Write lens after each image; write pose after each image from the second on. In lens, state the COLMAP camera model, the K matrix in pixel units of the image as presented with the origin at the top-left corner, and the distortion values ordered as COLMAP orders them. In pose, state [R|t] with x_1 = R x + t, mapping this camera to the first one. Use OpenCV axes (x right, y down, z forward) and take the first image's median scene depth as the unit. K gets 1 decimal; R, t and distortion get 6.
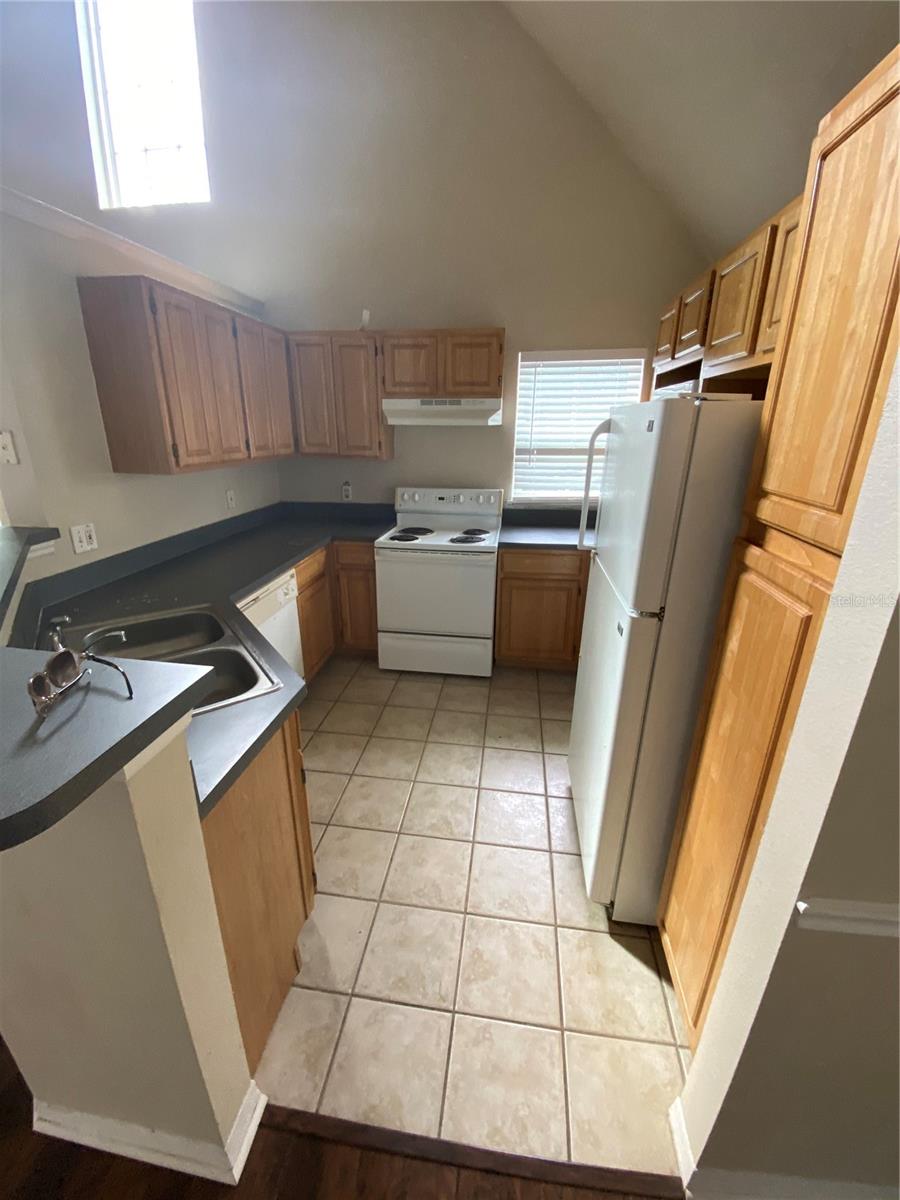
lens RADIAL K [[487.4, 0, 444.6], [0, 487.4, 598.7], [0, 0, 1]] dist [0.000288, -0.000792]
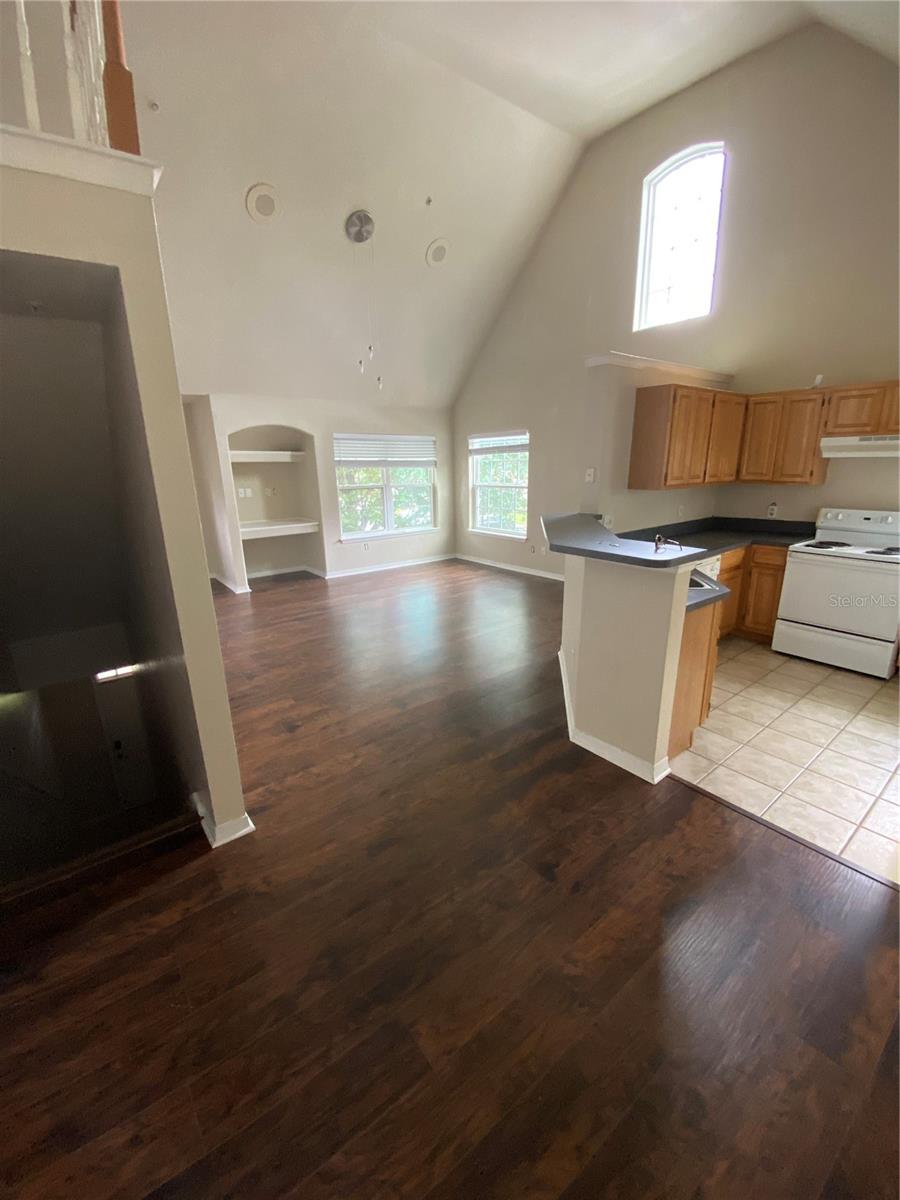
lens RADIAL K [[487.4, 0, 446.7], [0, 487.4, 600.7], [0, 0, 1]] dist [0.000288, -0.000792]
pose [[0.718739, 0.167398, -0.674828, 0.103172], [-0.206437, 0.978195, 0.022781, 0.188096], [0.663927, 0.122936, 0.737623, -0.562546]]
